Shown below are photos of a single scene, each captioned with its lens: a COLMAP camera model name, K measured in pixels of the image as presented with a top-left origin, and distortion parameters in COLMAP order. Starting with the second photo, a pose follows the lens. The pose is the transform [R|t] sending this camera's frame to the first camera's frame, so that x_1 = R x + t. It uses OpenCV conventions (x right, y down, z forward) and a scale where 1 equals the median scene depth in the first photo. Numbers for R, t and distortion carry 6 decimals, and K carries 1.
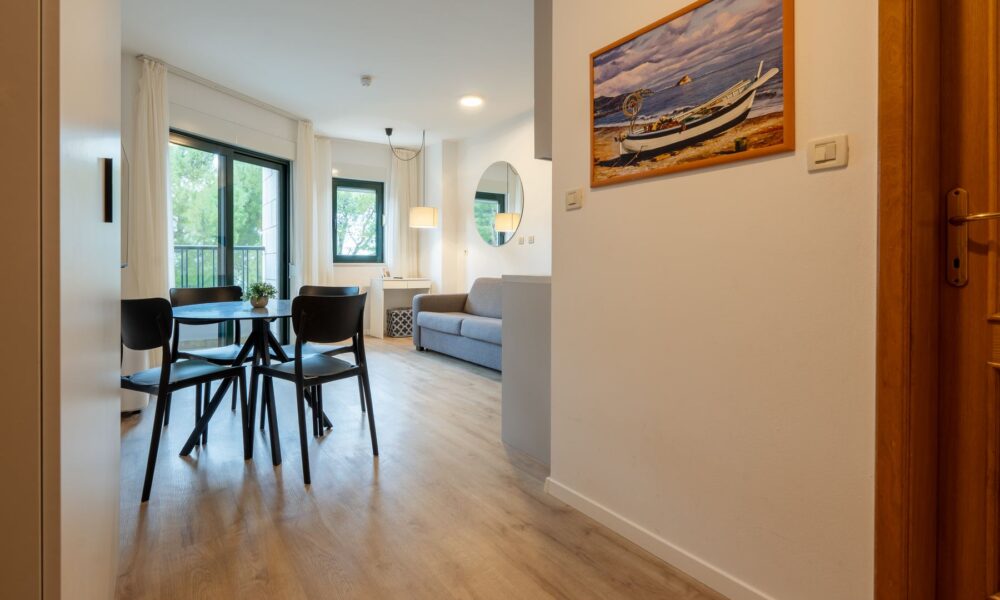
lens RADIAL K [[453.5, 0, 447.9], [0, 453.5, 264.4], [0, 0, 1]] dist [-0.011801, -0.000010]
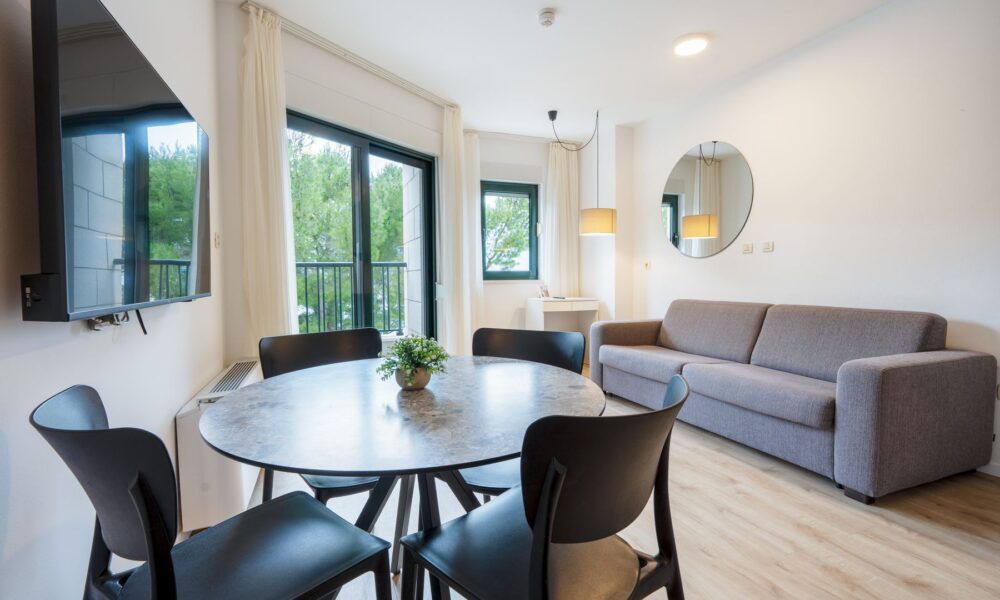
lens RADIAL K [[453.5, 0, 501.2], [0, 453.5, 293.8], [0, 0, 1]] dist [-0.011801, -0.000010]
pose [[0.985376, -0.002530, -0.170374, -0.084934], [0.008348, 0.999406, 0.033442, -0.007503], [0.170188, -0.034375, 0.984812, 0.190558]]
